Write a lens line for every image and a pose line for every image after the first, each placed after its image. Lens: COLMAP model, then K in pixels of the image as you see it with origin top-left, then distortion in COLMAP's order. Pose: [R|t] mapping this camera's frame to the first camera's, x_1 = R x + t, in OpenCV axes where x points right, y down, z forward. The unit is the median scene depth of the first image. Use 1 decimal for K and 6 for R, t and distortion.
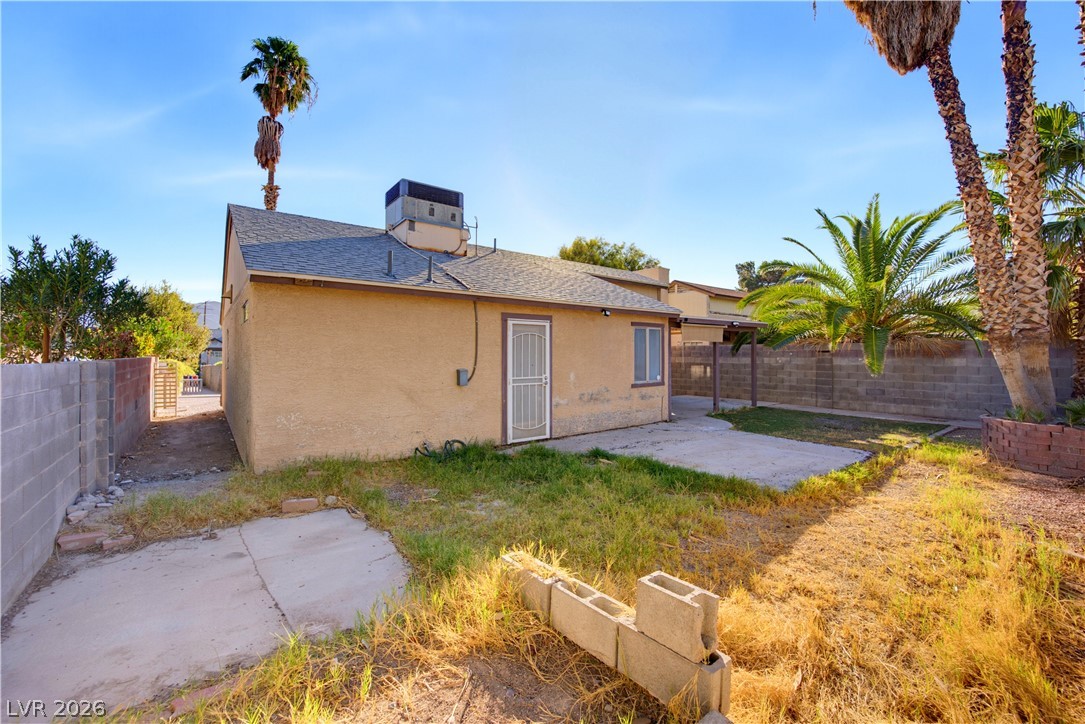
lens RADIAL K [[440.4, 0, 541.7], [0, 440.4, 359.3], [0, 0, 1]] dist [-0.022306, -0.000267]
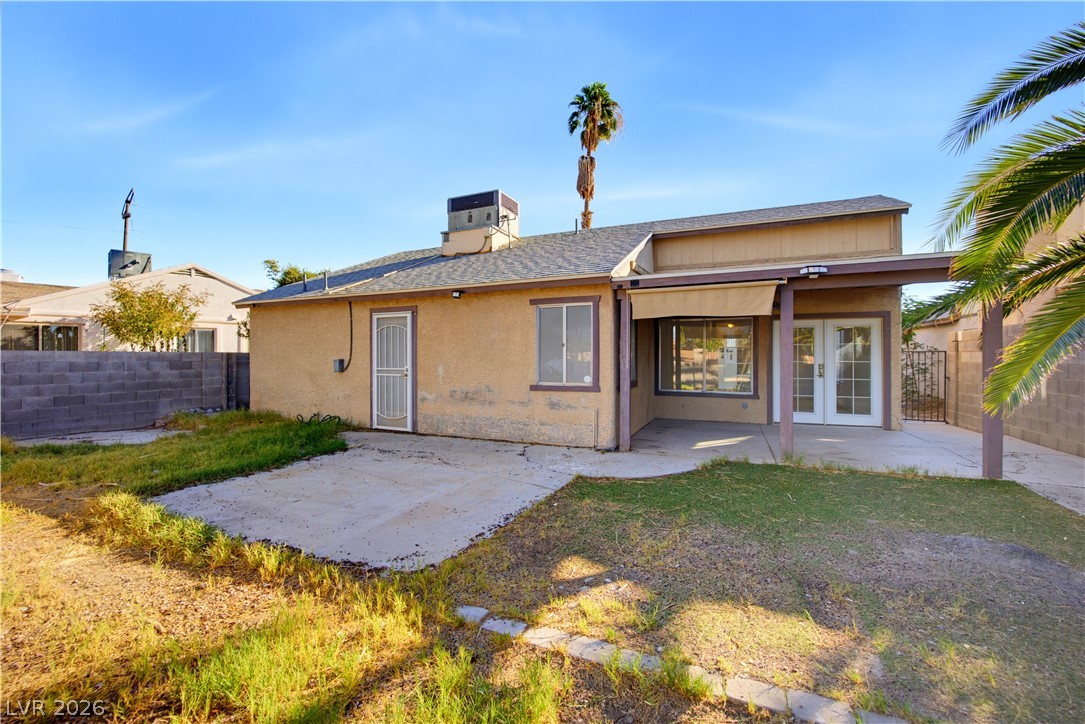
lens RADIAL K [[440.4, 0, 544.2], [0, 440.4, 362.0], [0, 0, 1]] dist [-0.022306, -0.000267]
pose [[0.486296, 0.013564, -0.873689, 1.029715], [-0.006847, 0.999908, 0.011712, 0.011024], [0.873768, 0.000287, 0.486344, 0.802104]]
